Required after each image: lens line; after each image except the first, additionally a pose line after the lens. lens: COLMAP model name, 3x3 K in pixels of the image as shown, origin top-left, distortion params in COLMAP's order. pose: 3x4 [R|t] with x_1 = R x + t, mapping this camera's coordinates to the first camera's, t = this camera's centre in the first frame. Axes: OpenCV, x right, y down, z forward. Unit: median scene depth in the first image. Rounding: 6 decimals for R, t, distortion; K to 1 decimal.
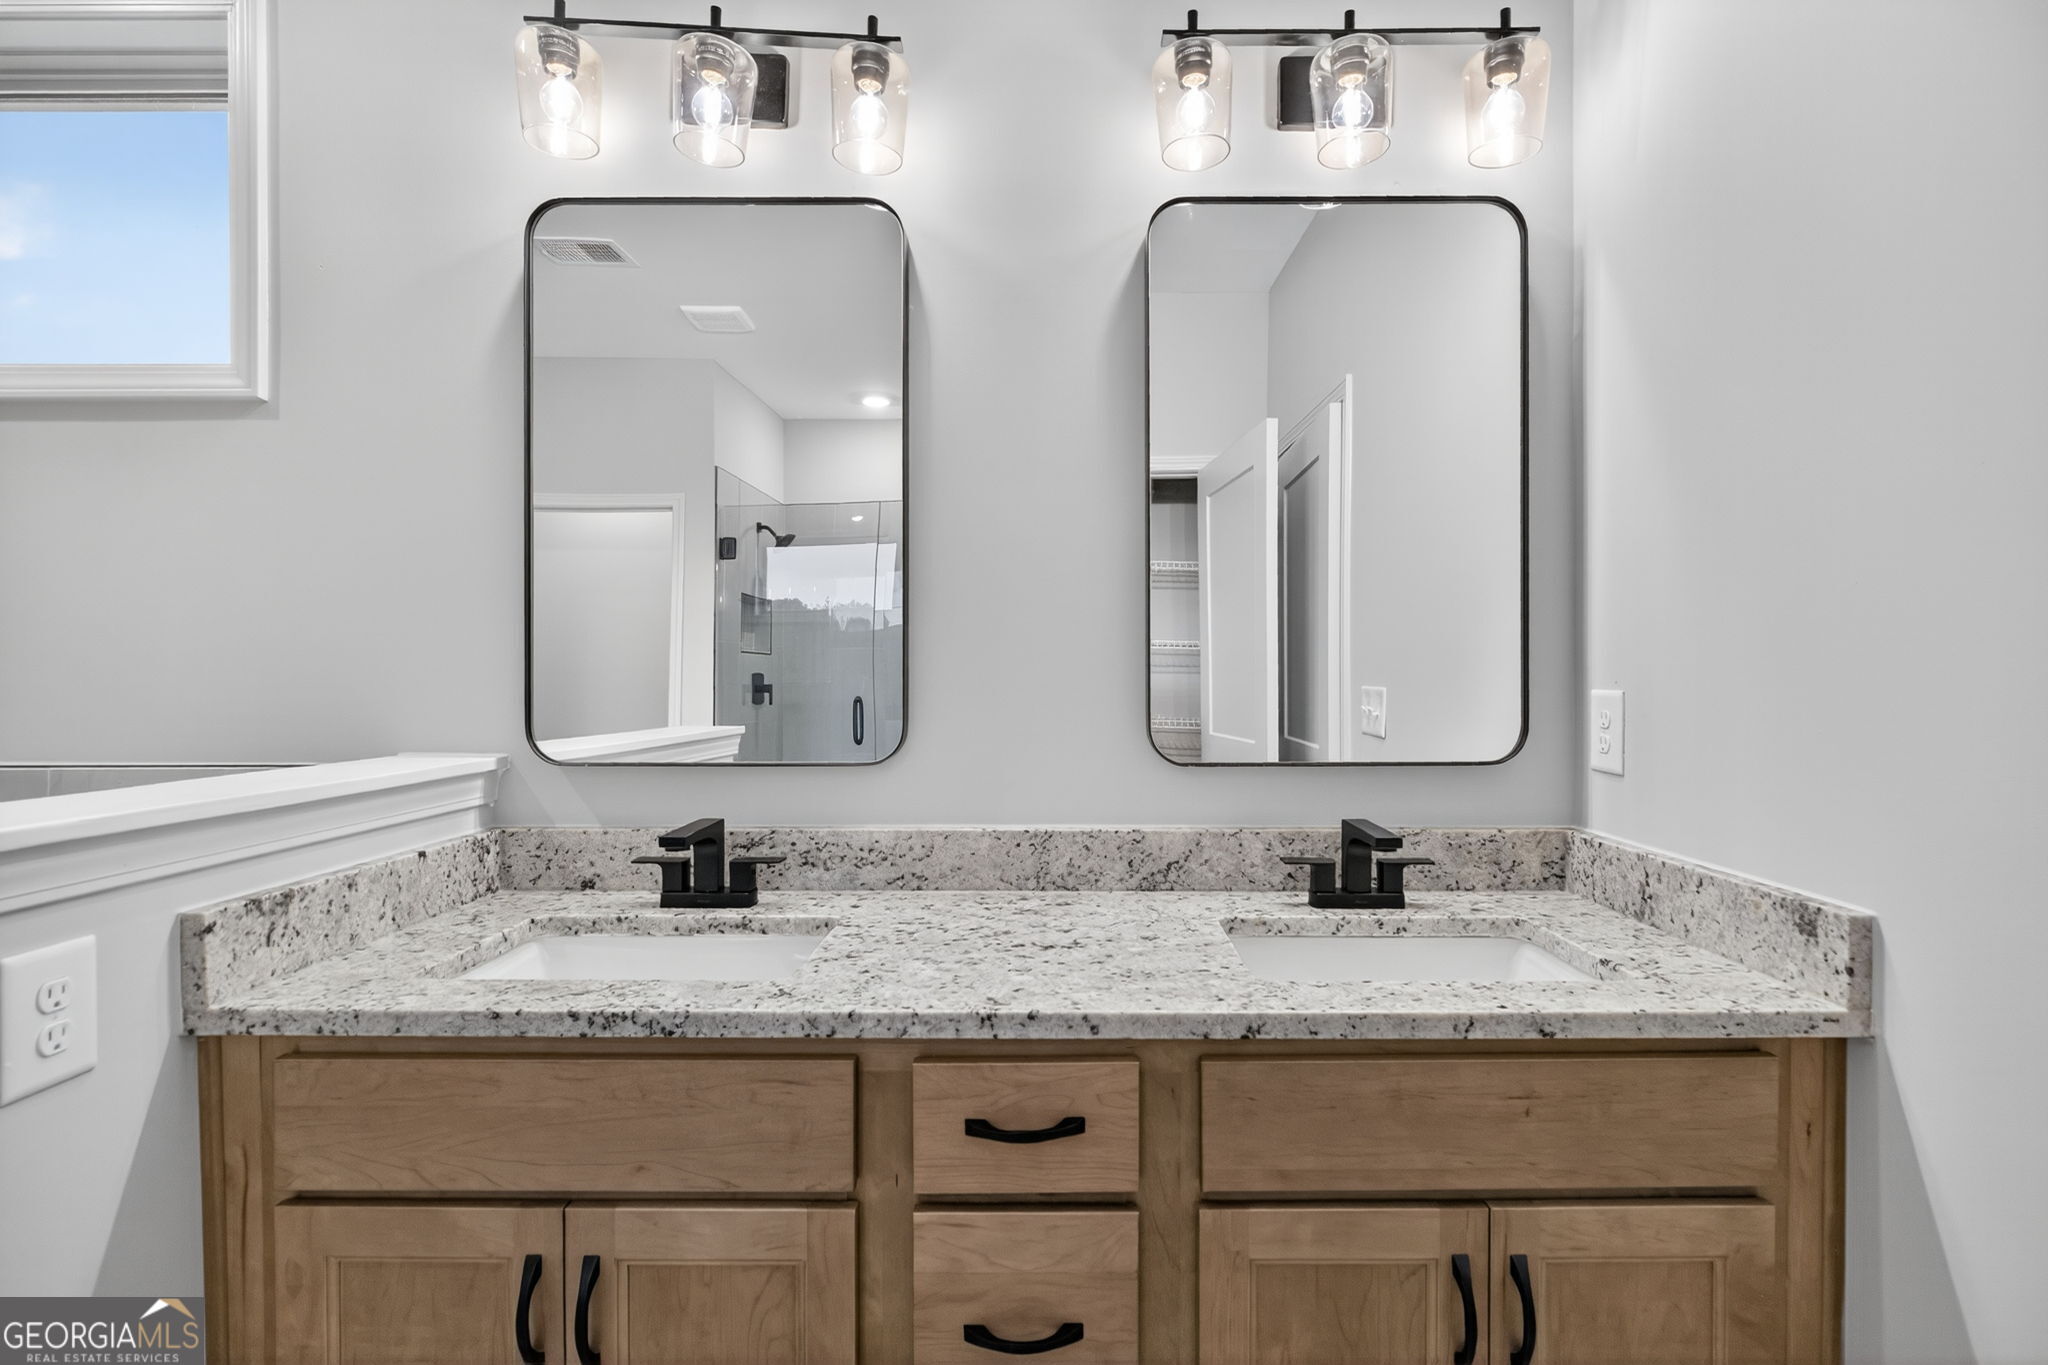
lens RADIAL K [[940.5, 0, 1067.5], [0, 940.5, 681.9], [0, 0, 1]] dist [0.001173, 0.000363]
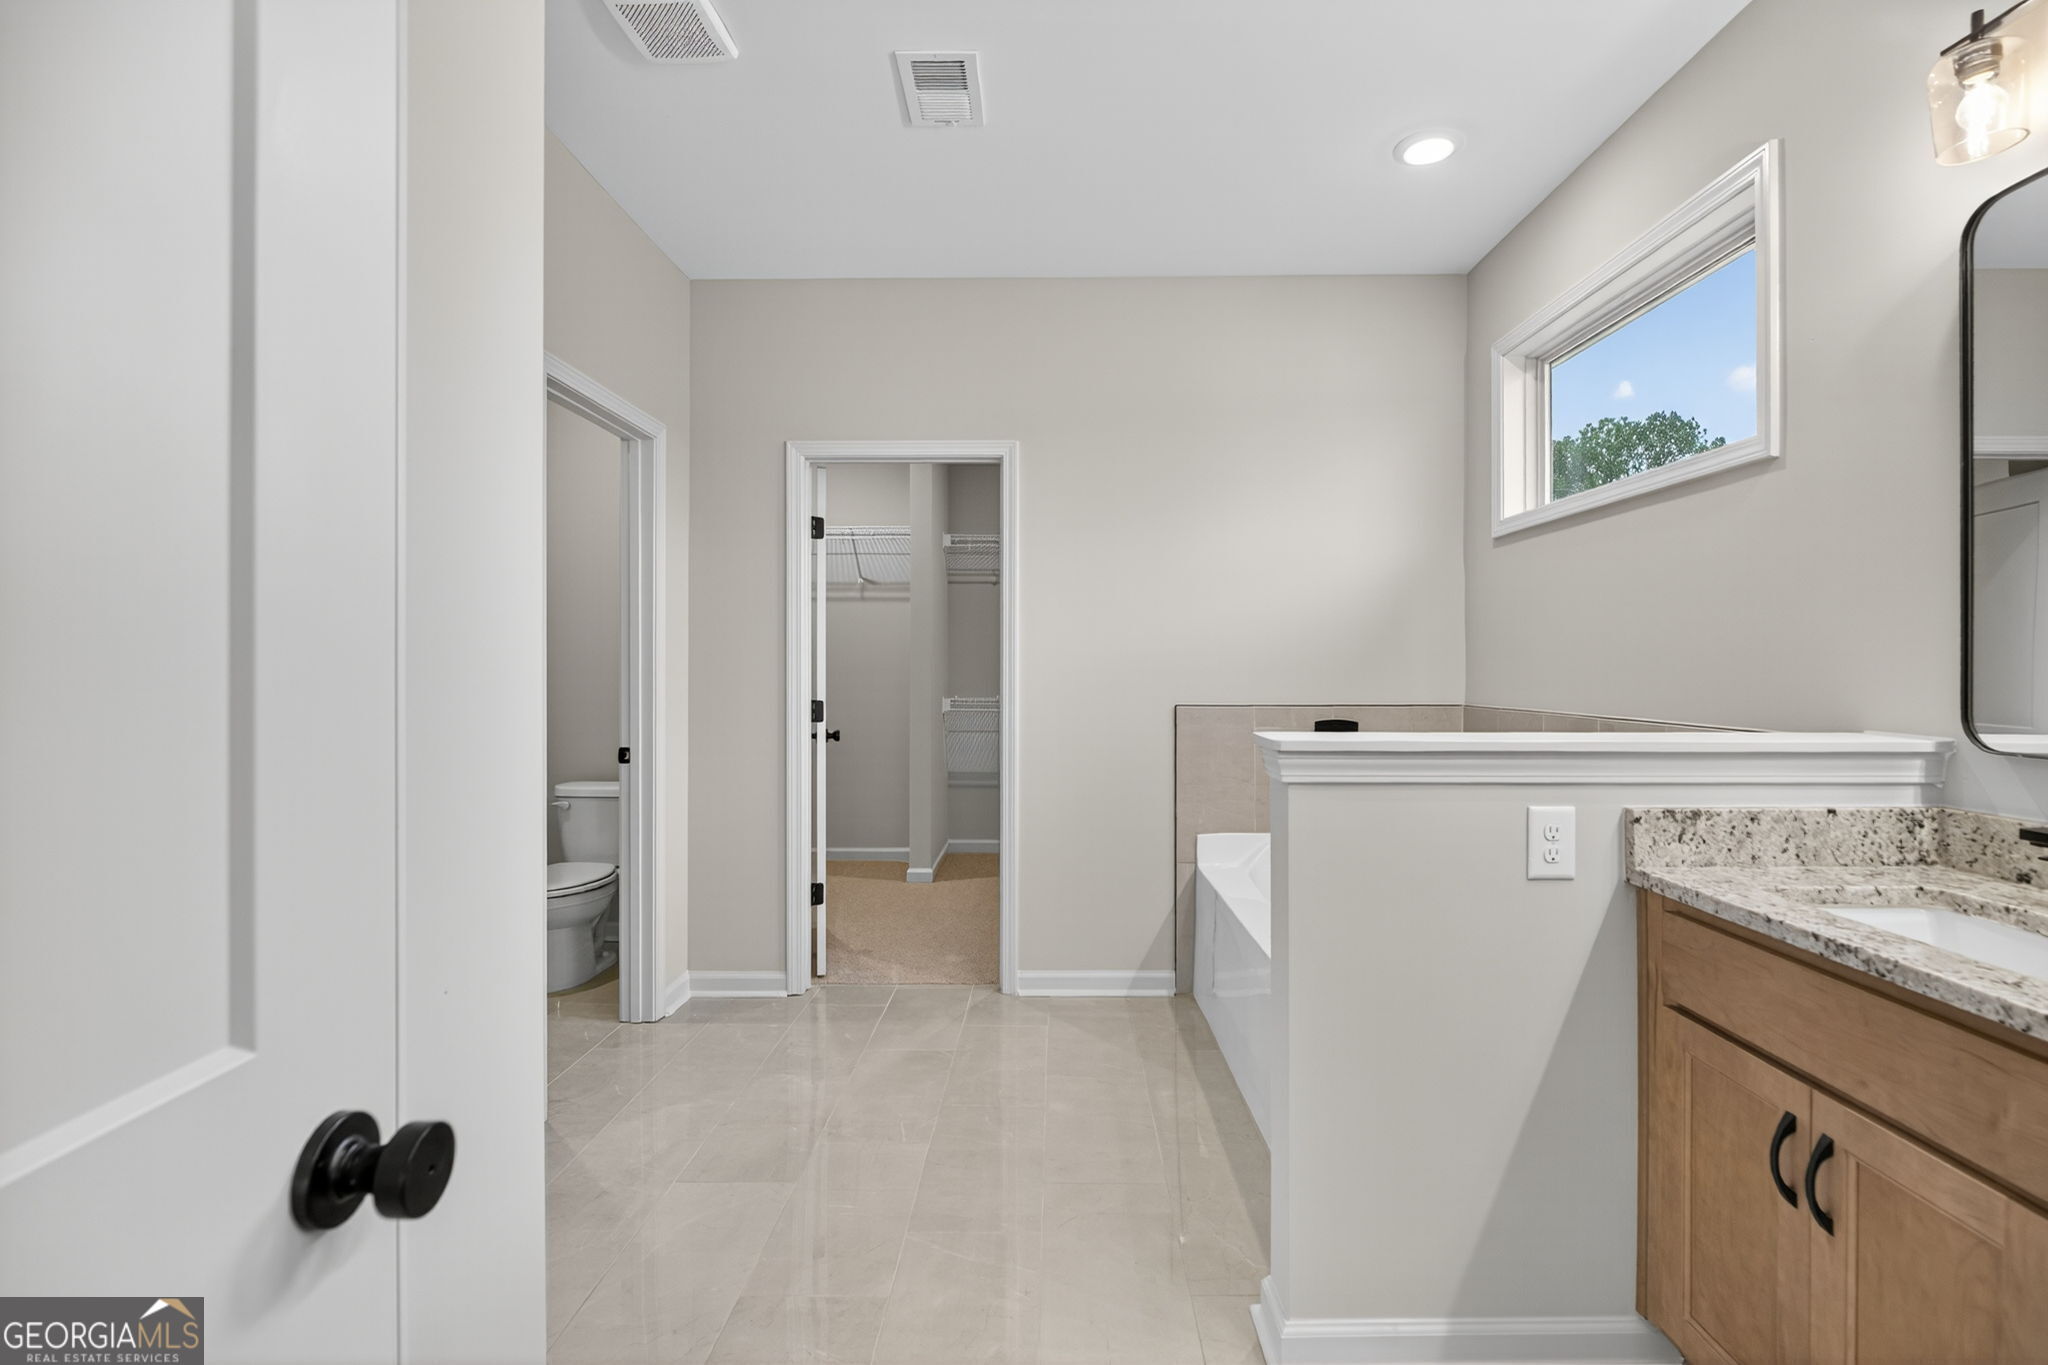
lens RADIAL K [[940.5, 0, 1067.5], [0, 940.5, 681.9], [0, 0, 1]] dist [0.001173, 0.000363]
pose [[0.015437, 0.014755, -0.999772, 0.646050], [-0.005081, 0.999879, 0.014678, 0.003034], [0.999868, 0.004853, 0.015511, -0.013616]]
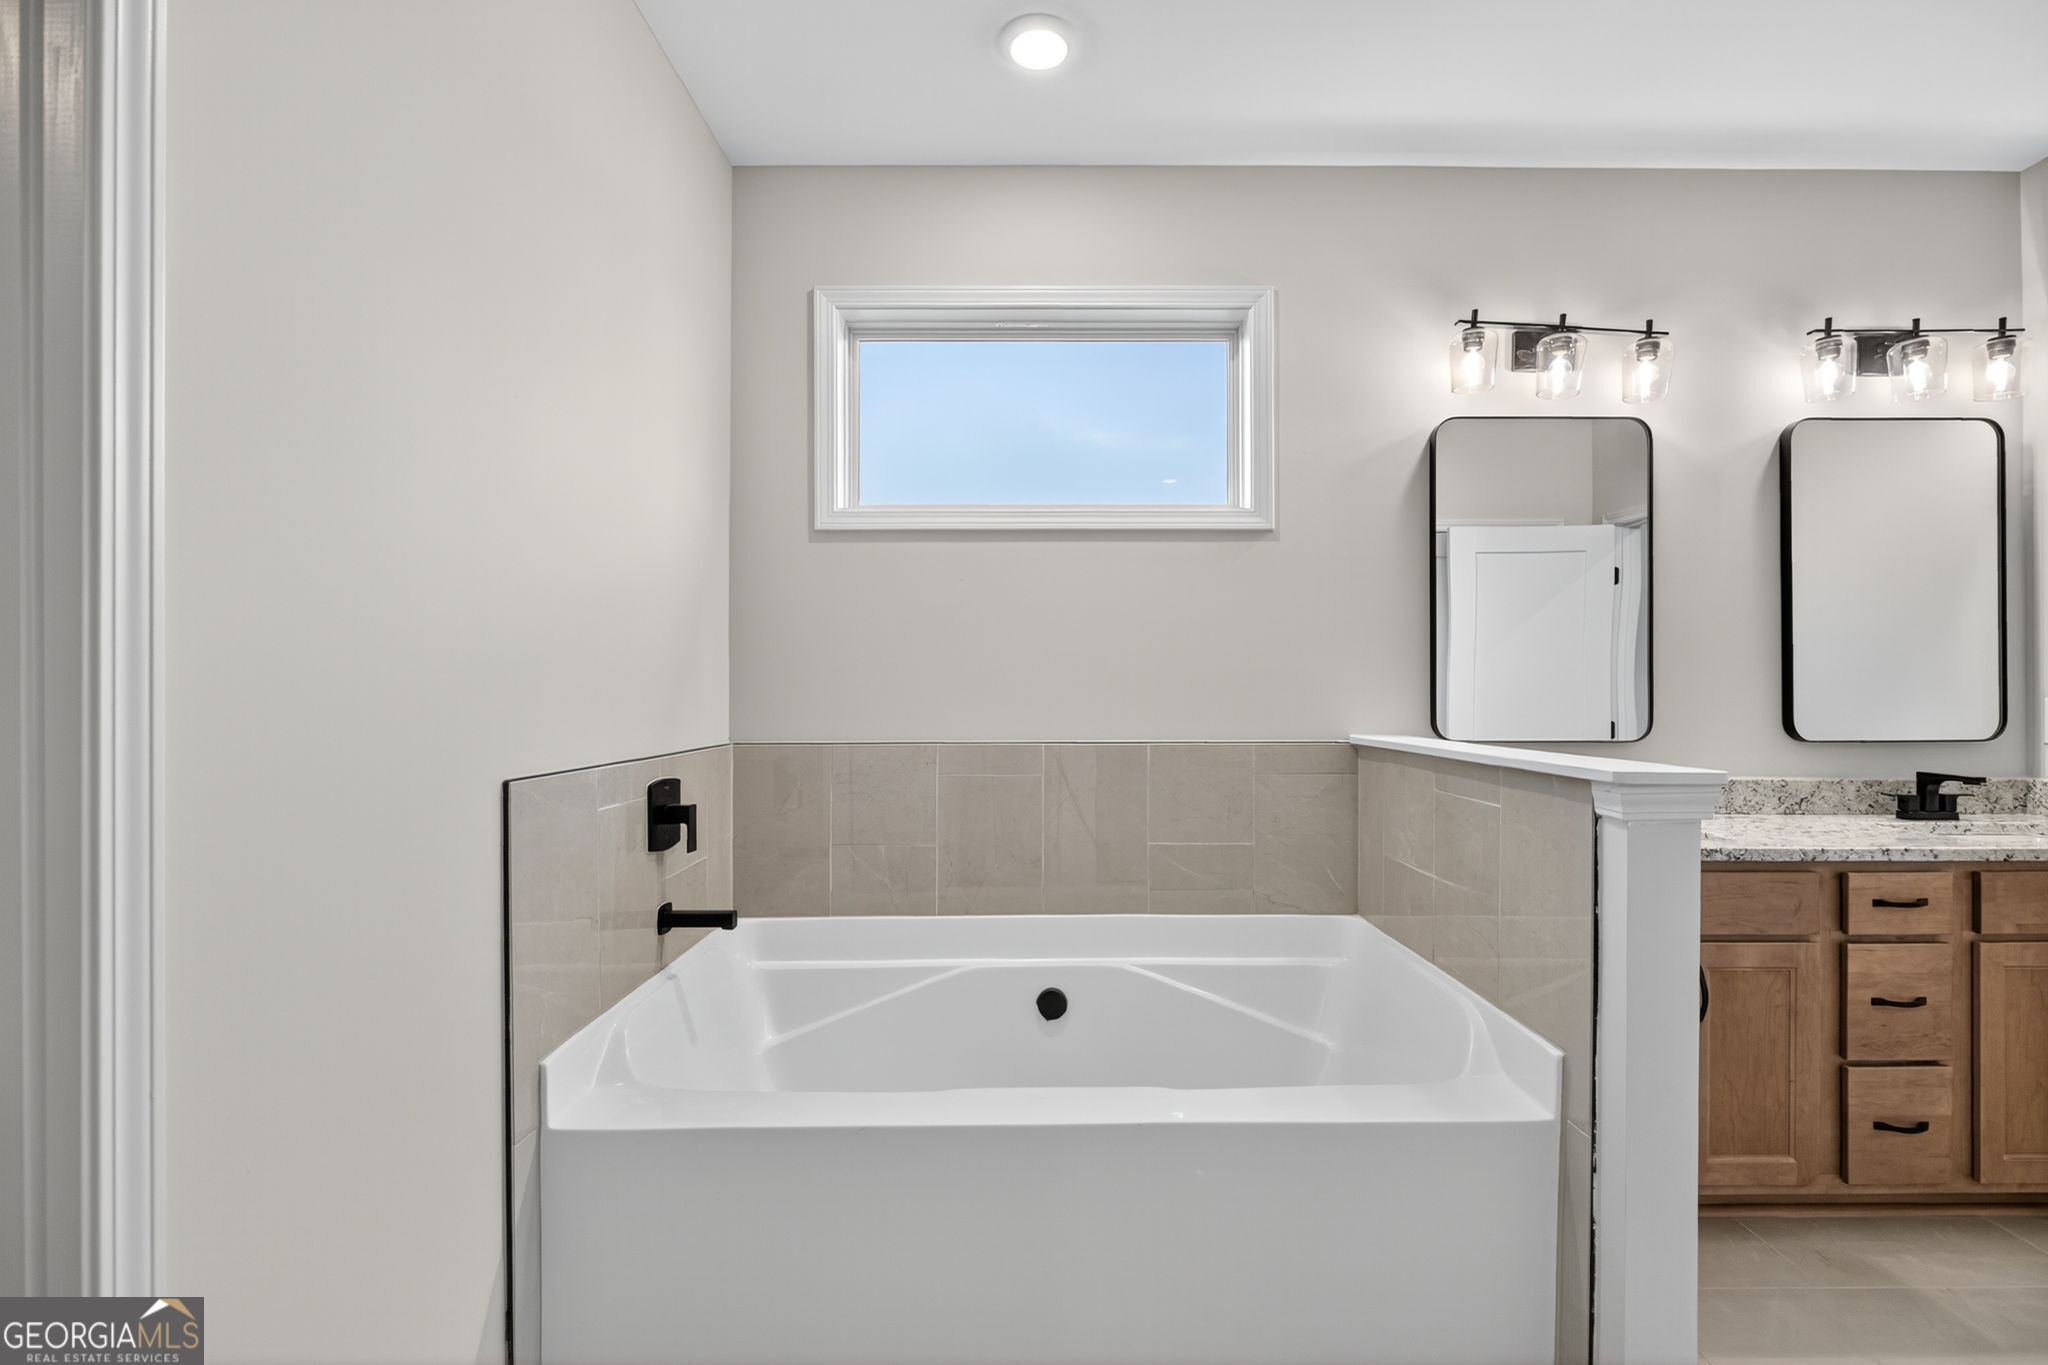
lens RADIAL K [[936.5, 0, 1052.2], [0, 936.5, 688.3], [0, 0, 1]] dist [-0.001028, 0.000240]
pose [[0.999759, 0.002083, 0.021847, -1.837359], [-0.001785, 0.999905, -0.013655, 0.020138], [-0.021874, 0.013613, 0.999668, -0.982508]]
